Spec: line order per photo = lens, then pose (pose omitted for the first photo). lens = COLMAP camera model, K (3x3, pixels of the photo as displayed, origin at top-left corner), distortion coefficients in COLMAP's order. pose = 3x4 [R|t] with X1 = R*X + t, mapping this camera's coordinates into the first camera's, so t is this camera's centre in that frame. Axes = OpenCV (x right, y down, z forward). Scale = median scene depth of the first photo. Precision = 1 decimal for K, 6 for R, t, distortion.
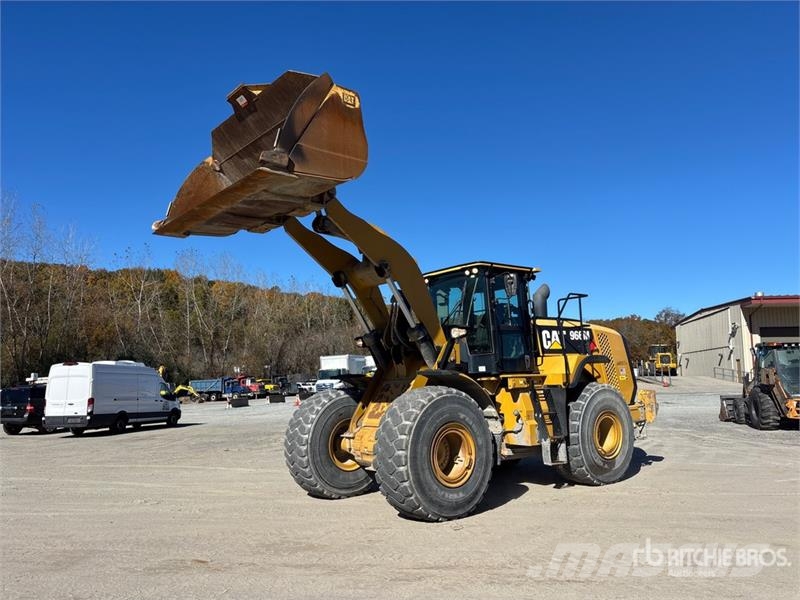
lens RADIAL K [[605.7, 0, 395.4], [0, 605.7, 298.0], [0, 0, 1]] dist [0.036967, -0.048034]
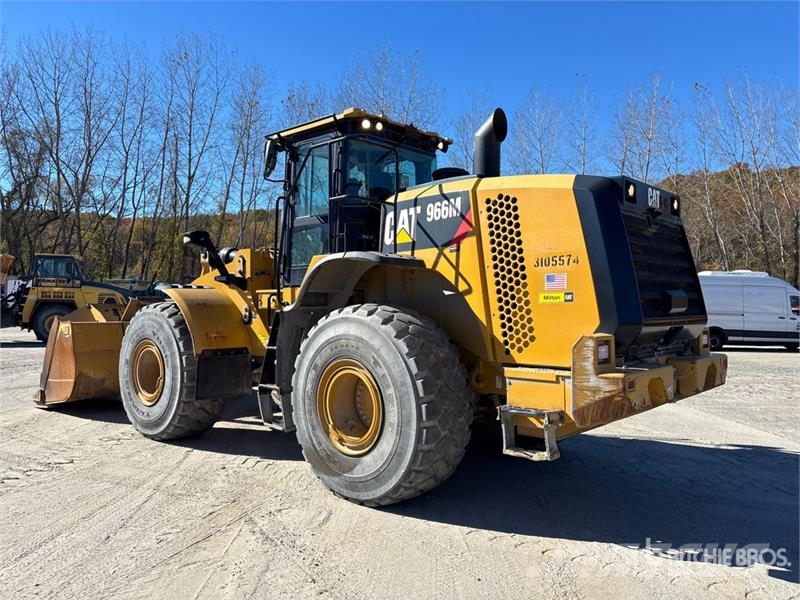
lens RADIAL K [[605.7, 0, 391.4], [0, 605.7, 283.4], [0, 0, 1]] dist [0.036967, -0.048034]
pose [[0.159129, -0.005425, -0.987243, 0.805346], [0.125536, 0.991979, 0.014783, 0.111711], [0.979244, -0.126287, 0.158534, 0.908113]]
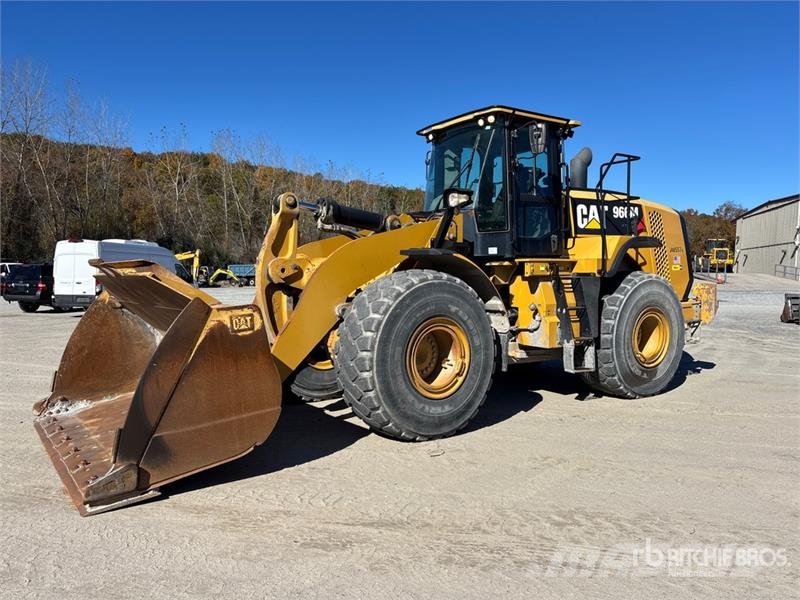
lens RADIAL K [[605.7, 0, 396.7], [0, 605.7, 299.0], [0, 0, 1]] dist [0.036967, -0.048034]
pose [[0.997221, 0.030266, -0.068080, 0.067157], [-0.017473, 0.983293, 0.181189, 0.035456], [0.072426, -0.179495, 0.981089, 0.193999]]
